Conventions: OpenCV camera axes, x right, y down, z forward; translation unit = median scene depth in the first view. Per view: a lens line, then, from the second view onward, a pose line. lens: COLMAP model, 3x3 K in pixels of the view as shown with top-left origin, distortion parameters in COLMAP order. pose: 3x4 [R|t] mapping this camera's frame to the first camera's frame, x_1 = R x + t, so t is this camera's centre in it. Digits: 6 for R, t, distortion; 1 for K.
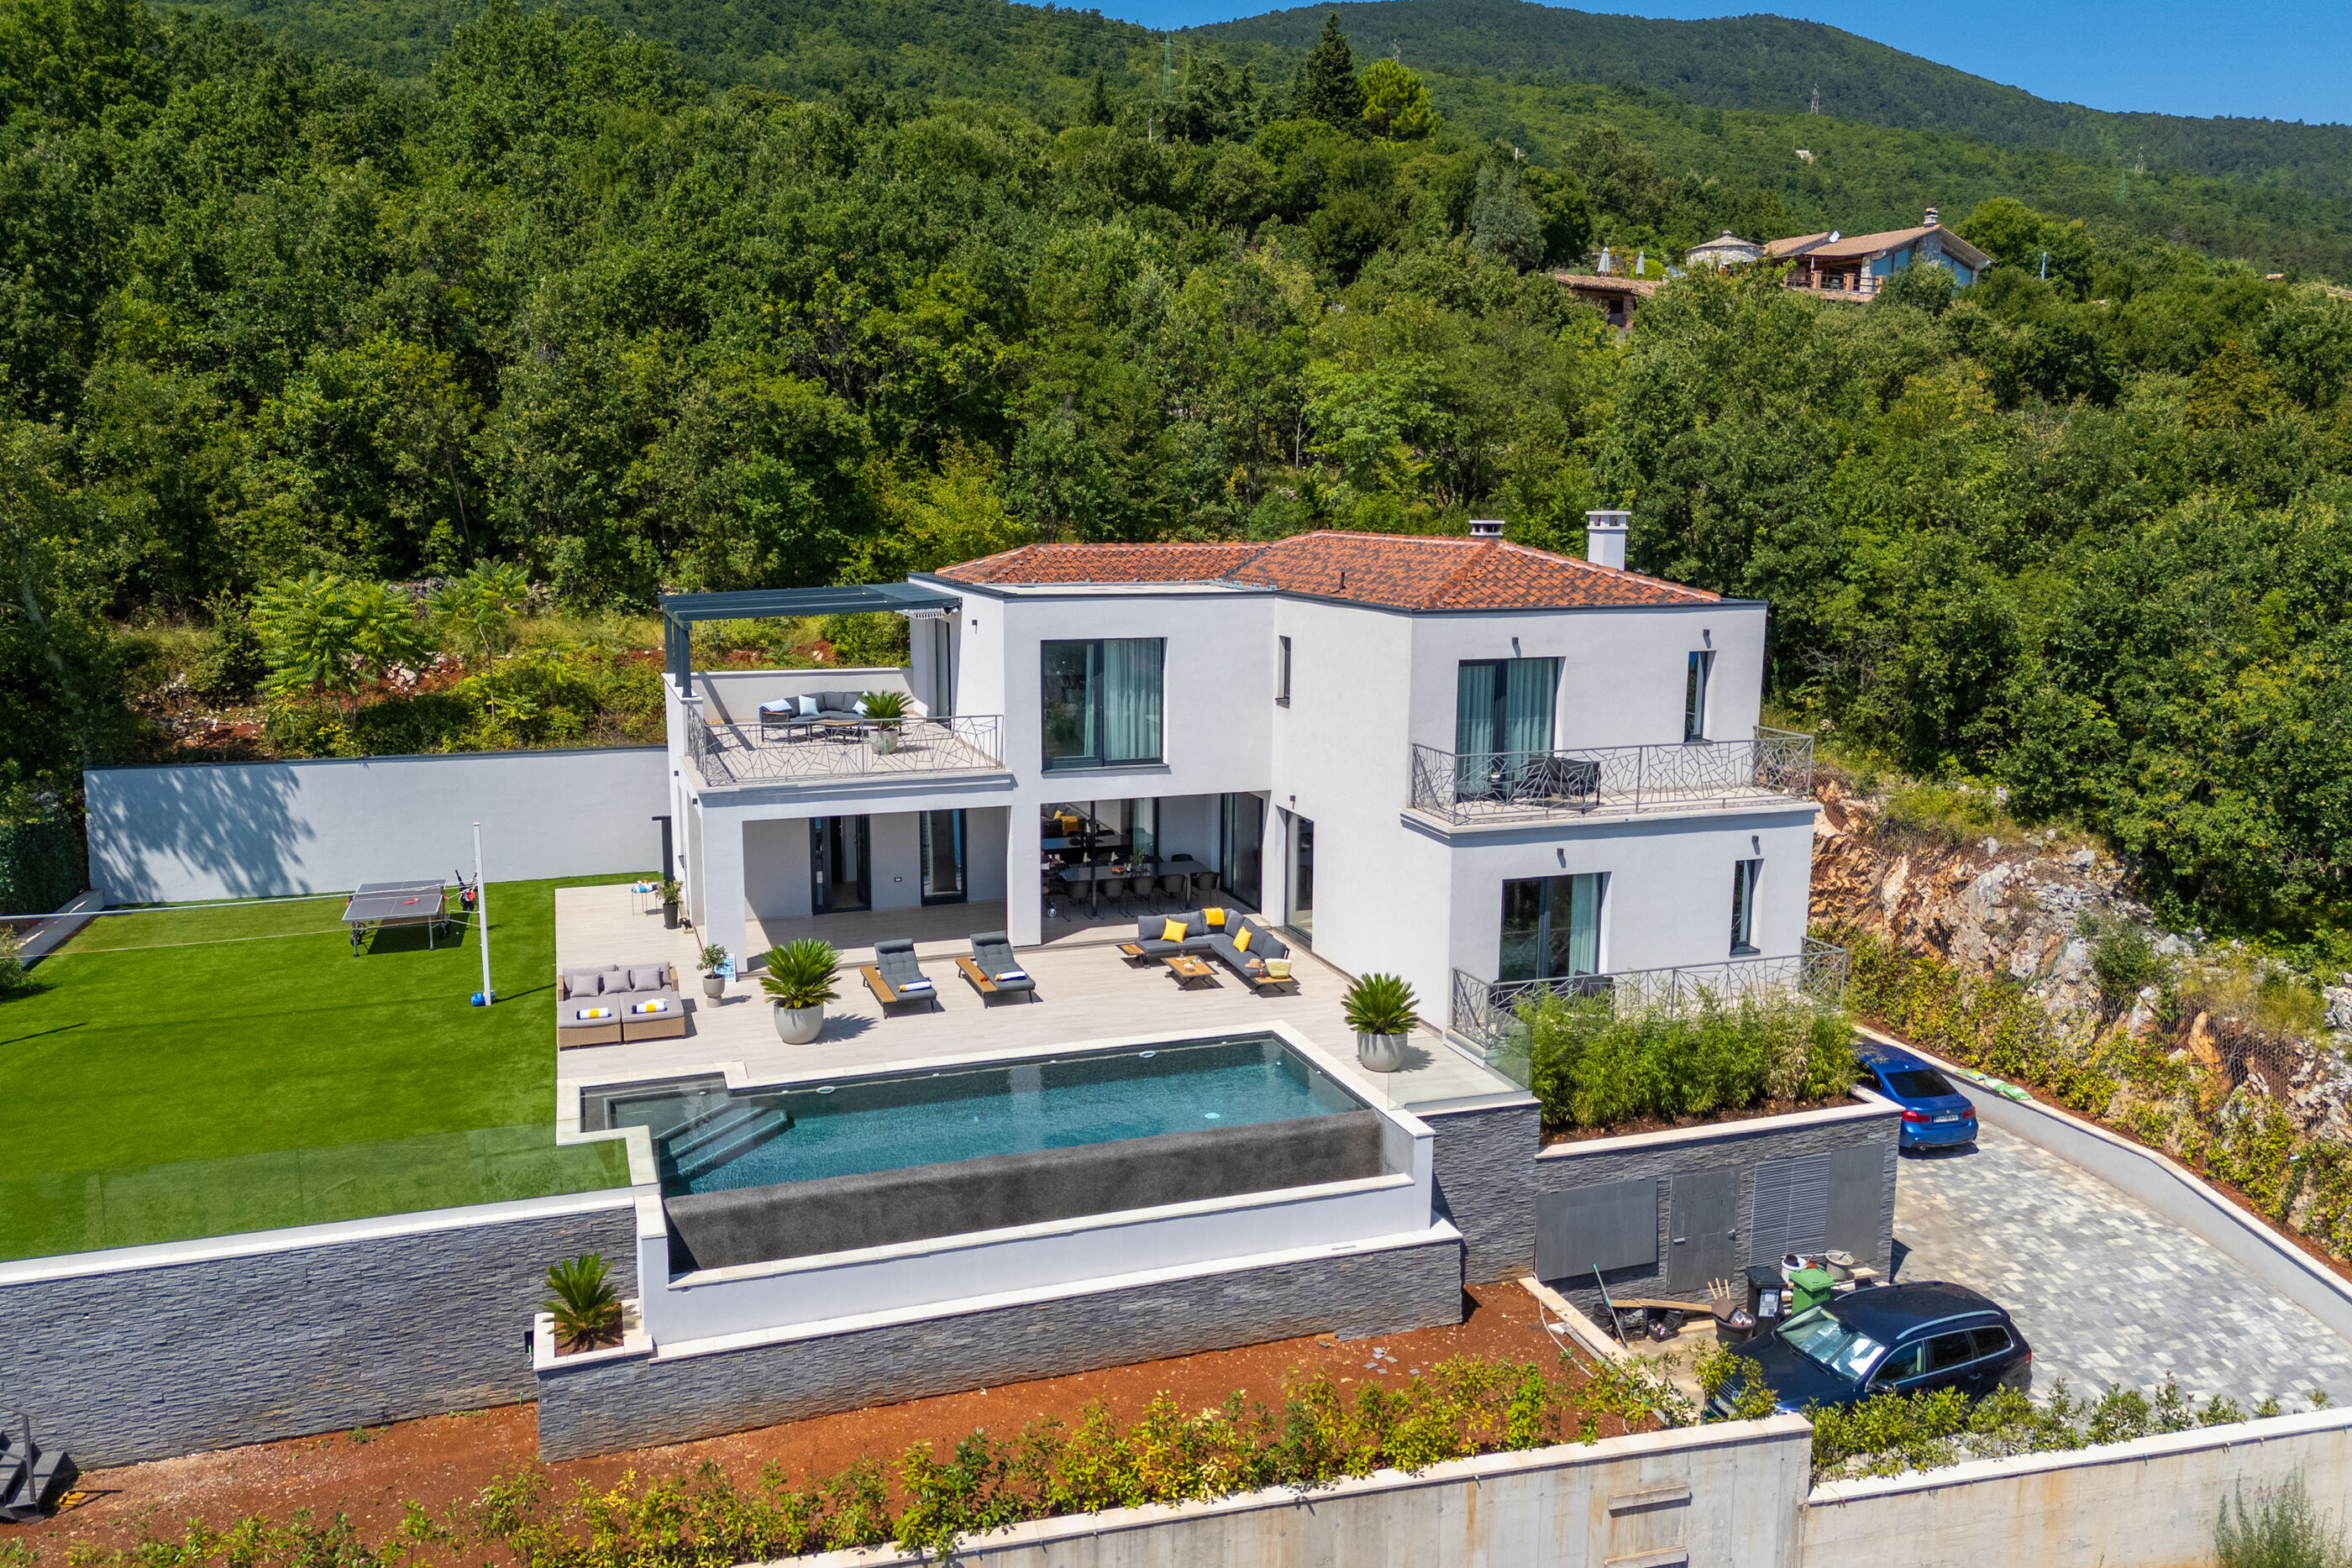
lens RADIAL K [[1700.1, 0, 1170.3], [0, 1700.1, 897.9], [0, 0, 1]] dist [0.030971, -0.005538]
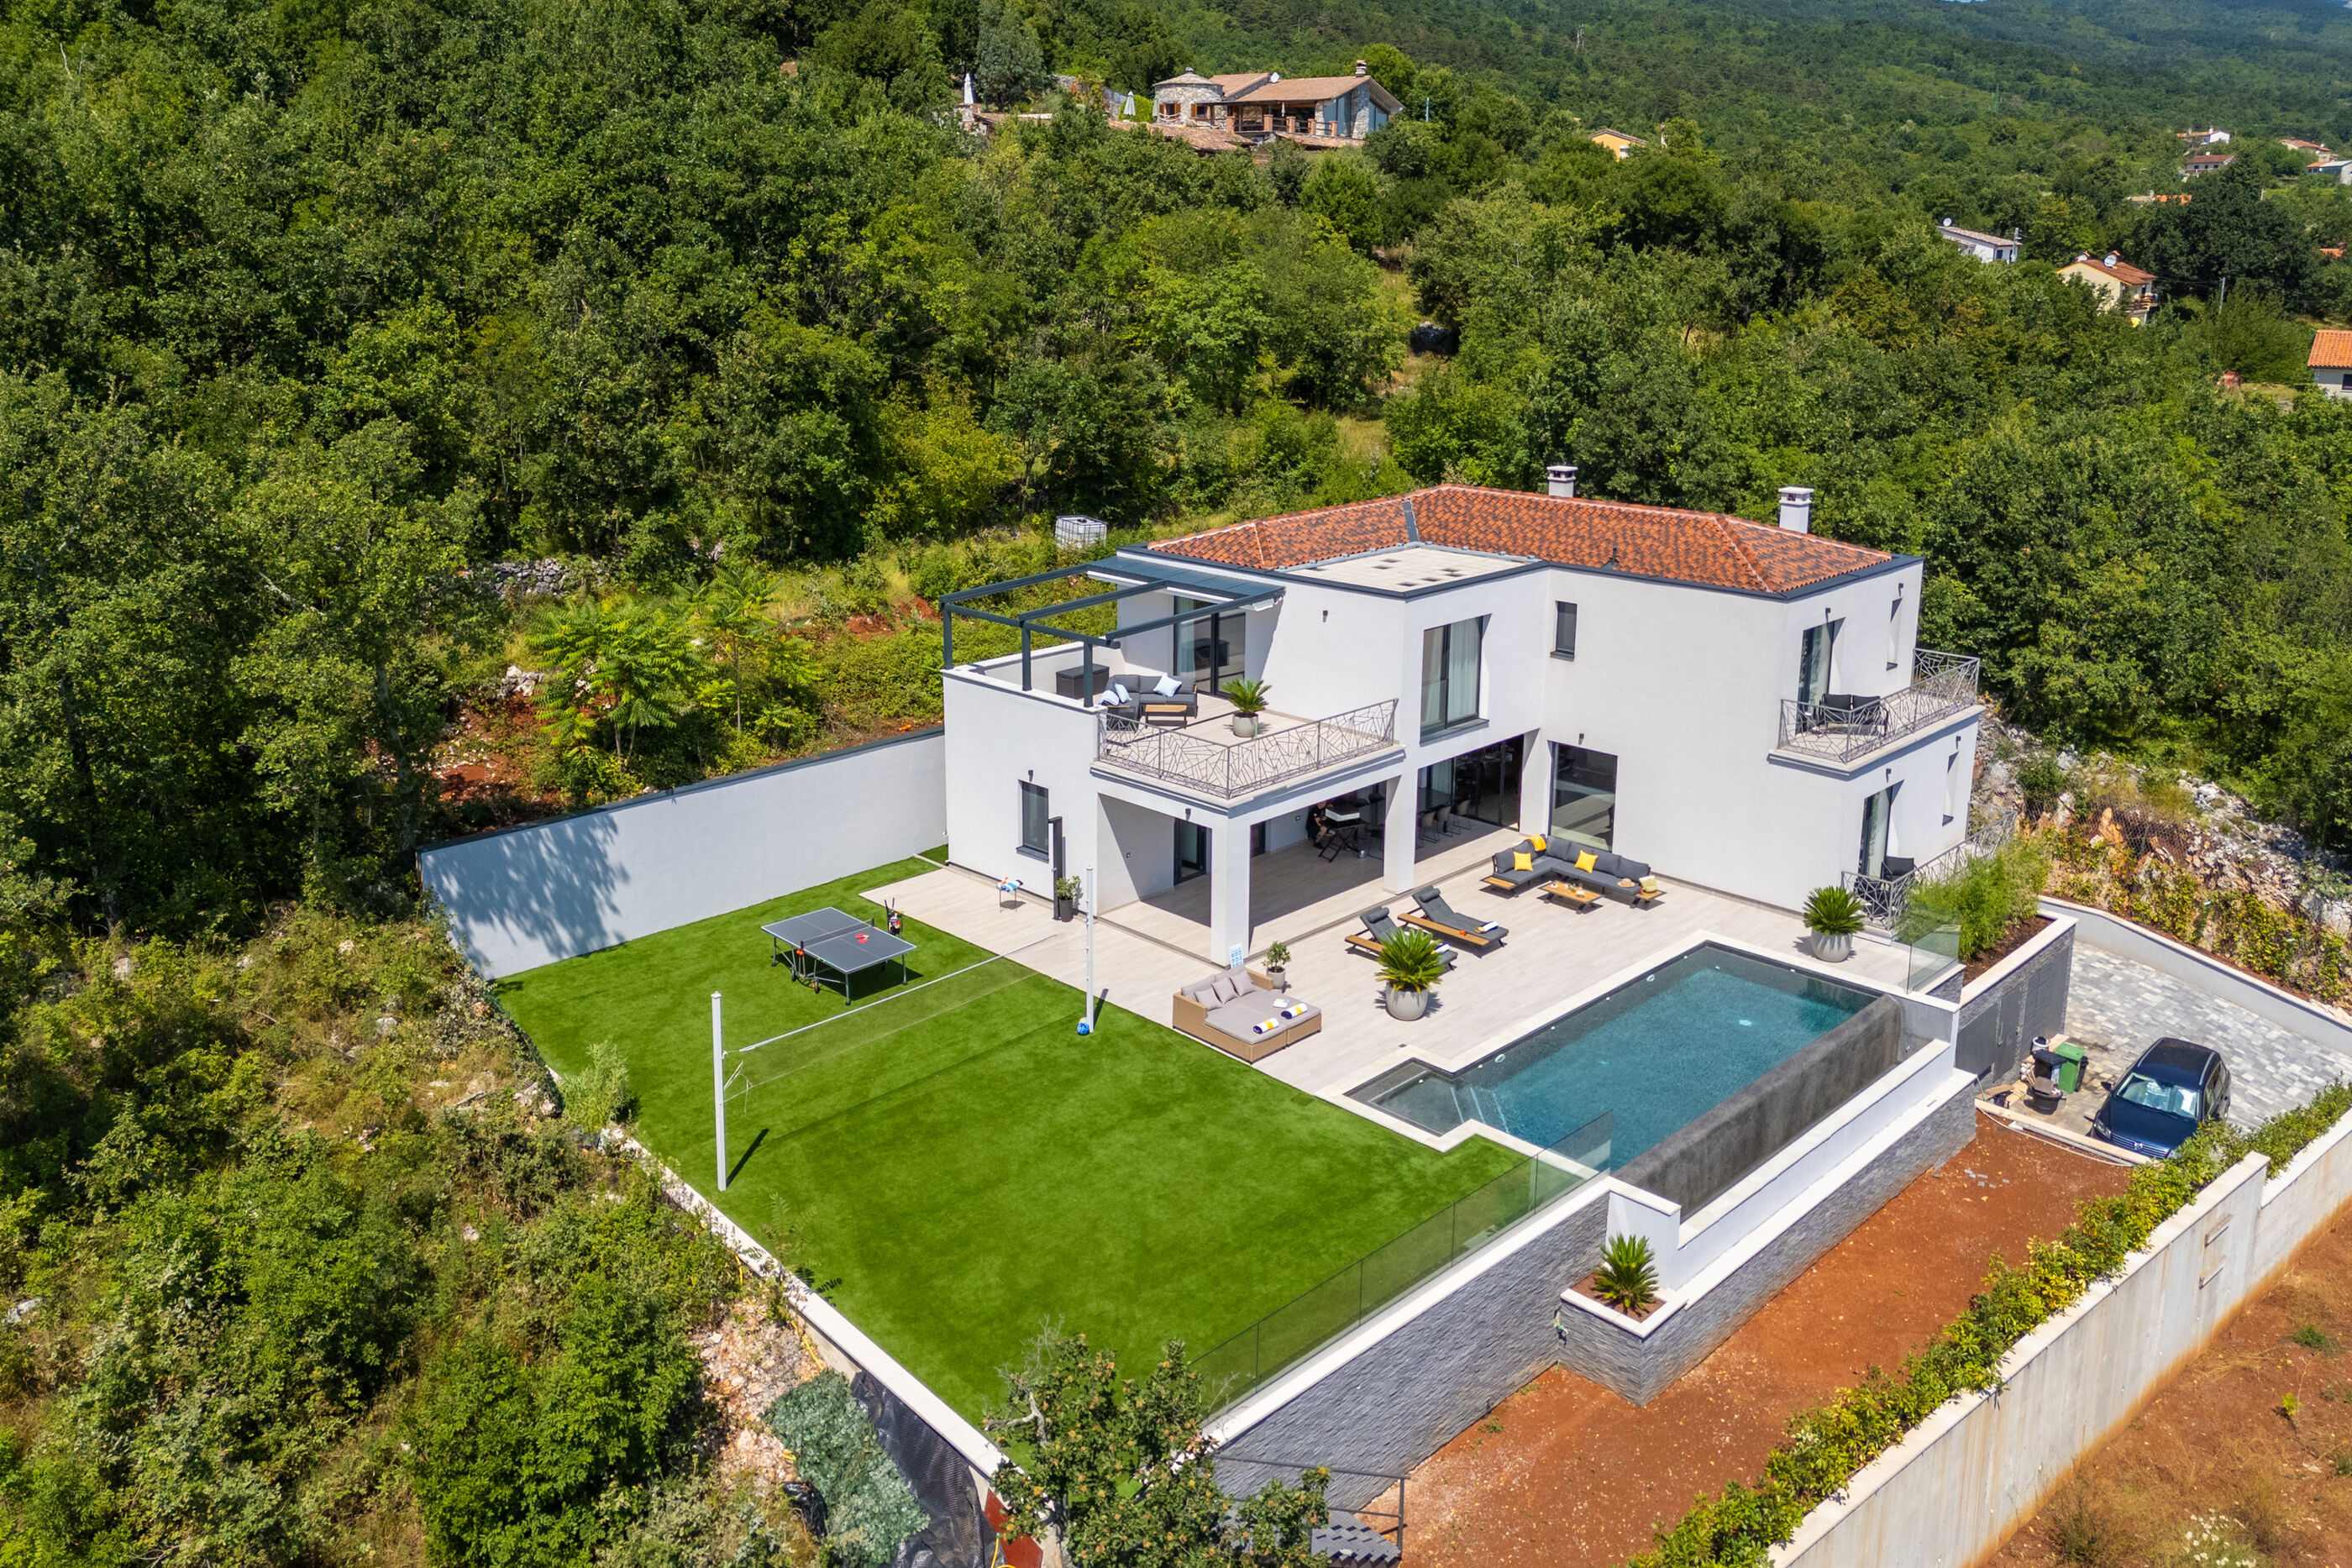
lens RADIAL K [[1742.3, 0, 1166.0], [0, 1742.3, 752.9], [0, 0, 1]] dist [0.055764, -0.001646]
pose [[0.898586, -0.123990, 0.420915, -0.753076], [0.101501, 0.991965, 0.075518, -0.177708], [-0.426896, -0.025137, 0.903951, -0.000092]]
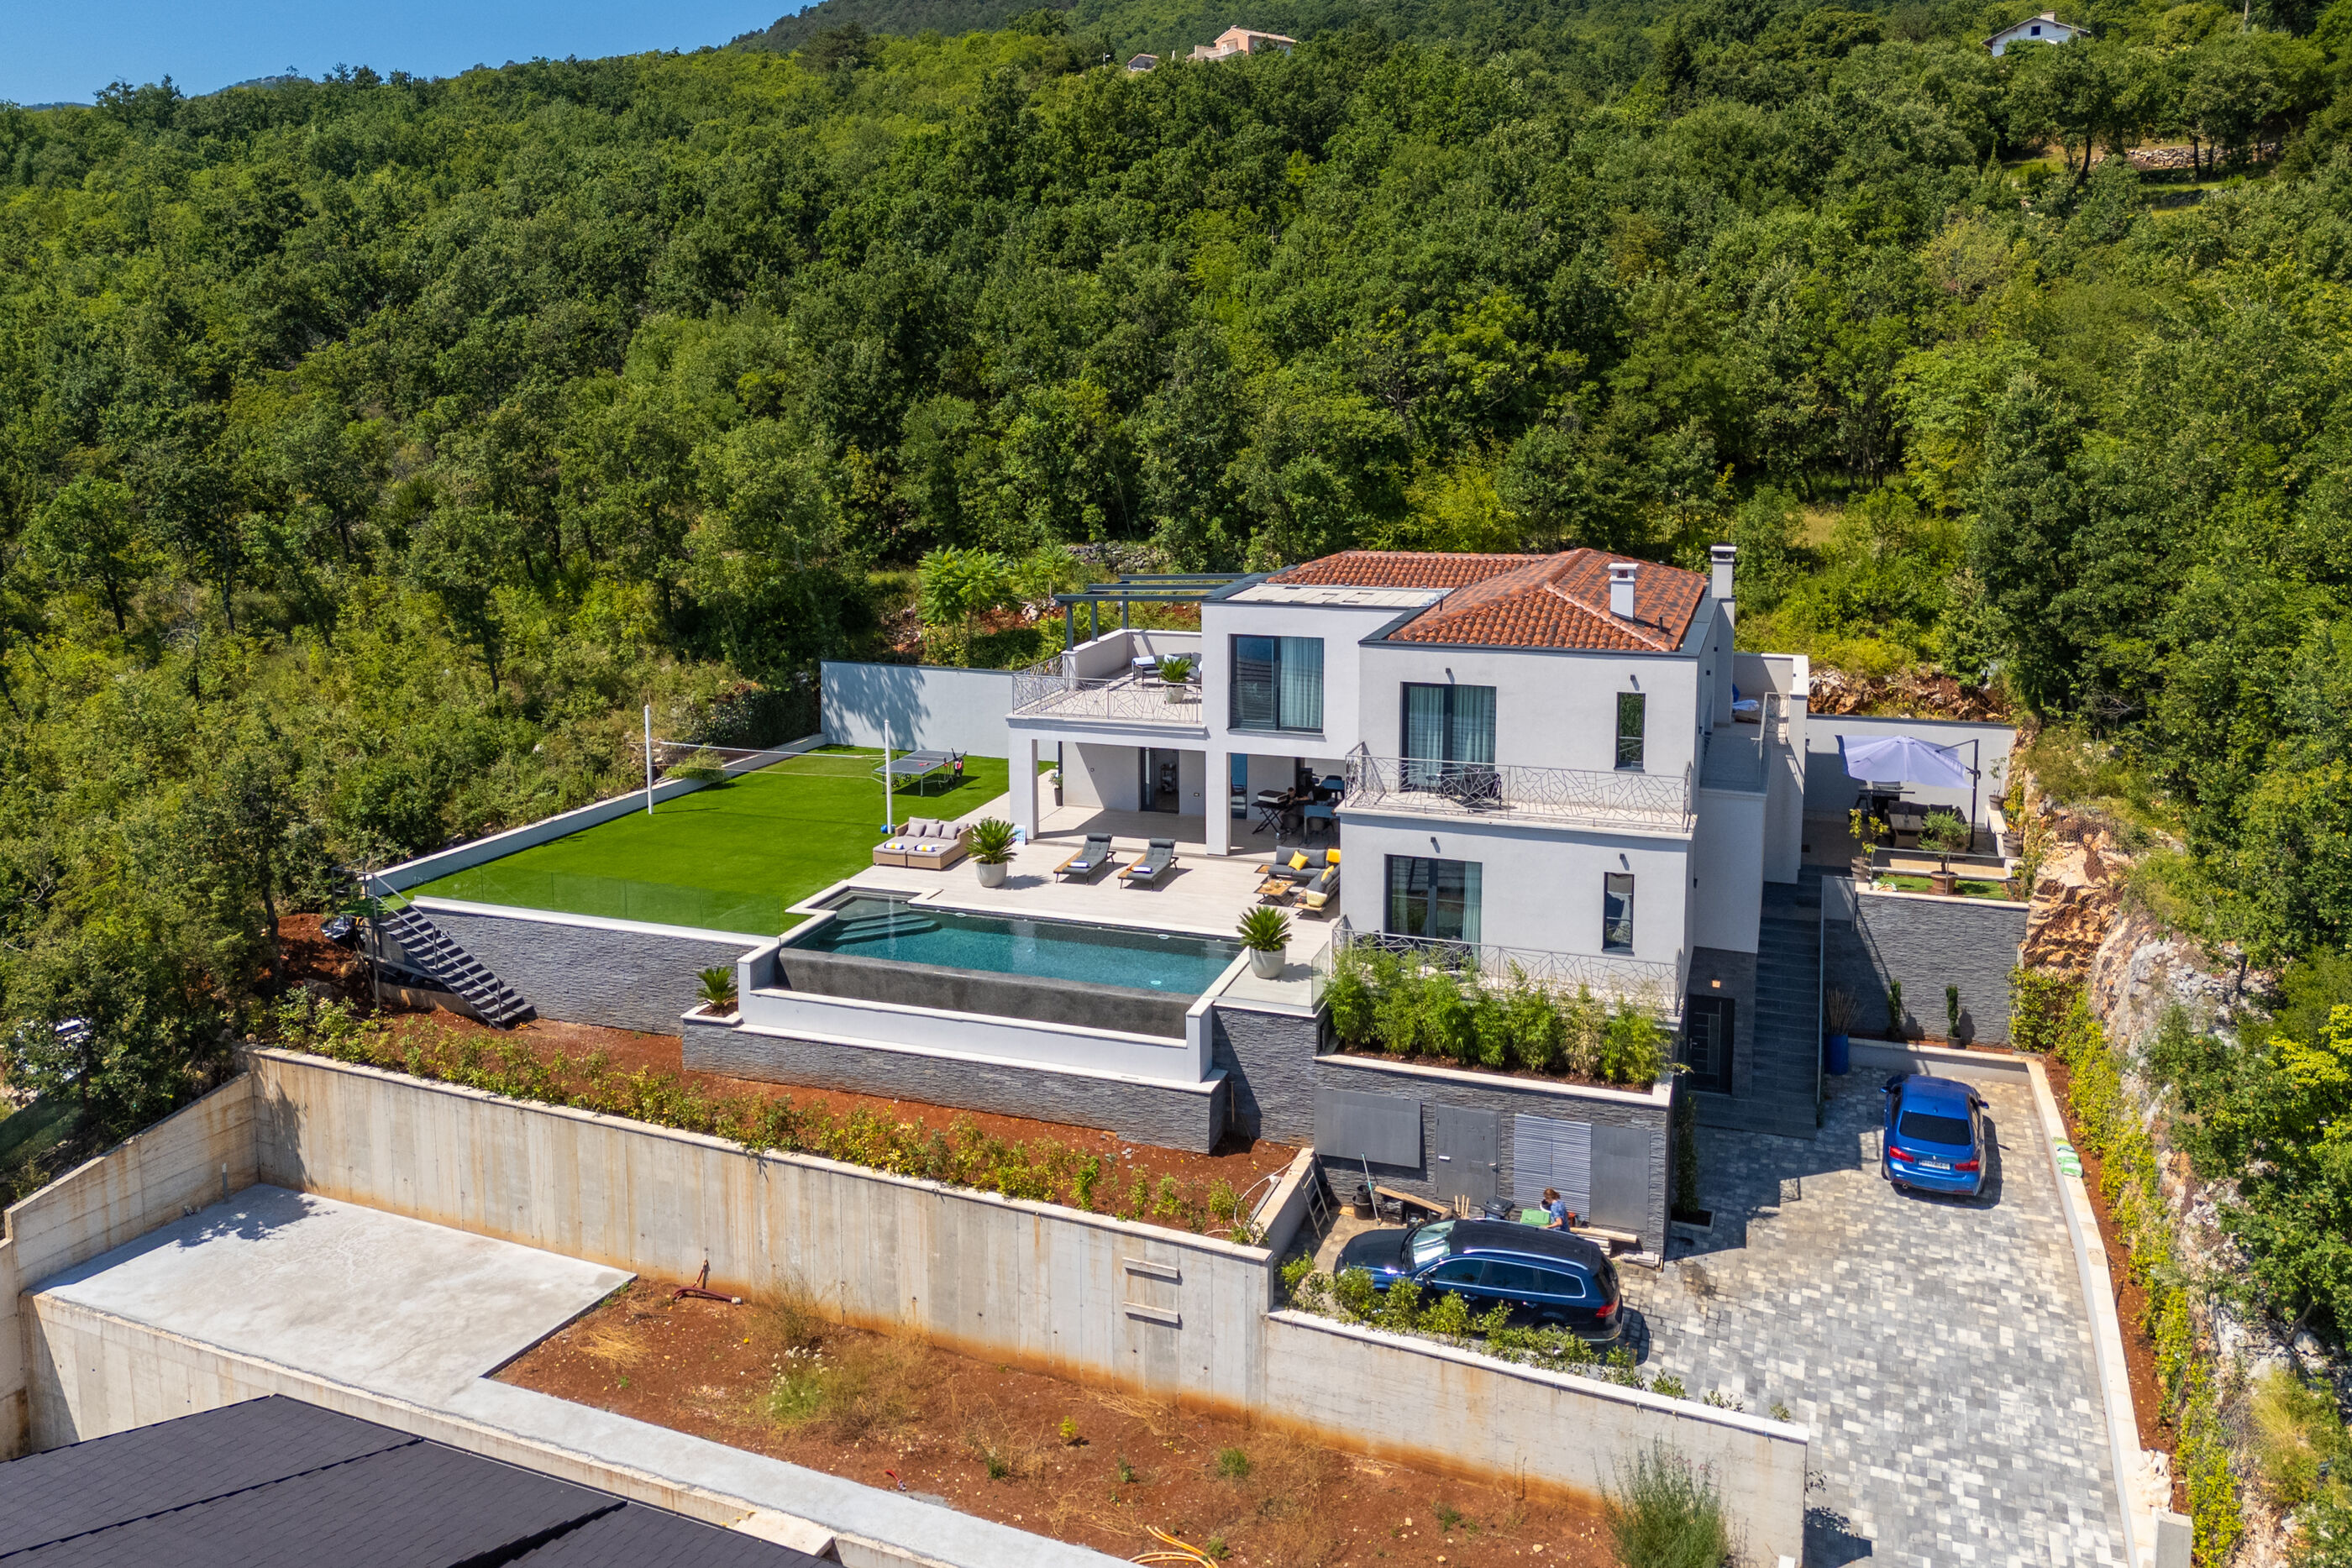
lens RADIAL K [[1715.1, 0, 1176.0], [0, 1715.1, 784.0], [0, 0, 1]] dist [0.069378, -0.096250]
pose [[0.787201, 0.134552, -0.601839, 0.739187], [-0.137959, 0.989598, 0.040793, -0.082150], [0.601067, 0.050917, 0.797575, -0.124415]]
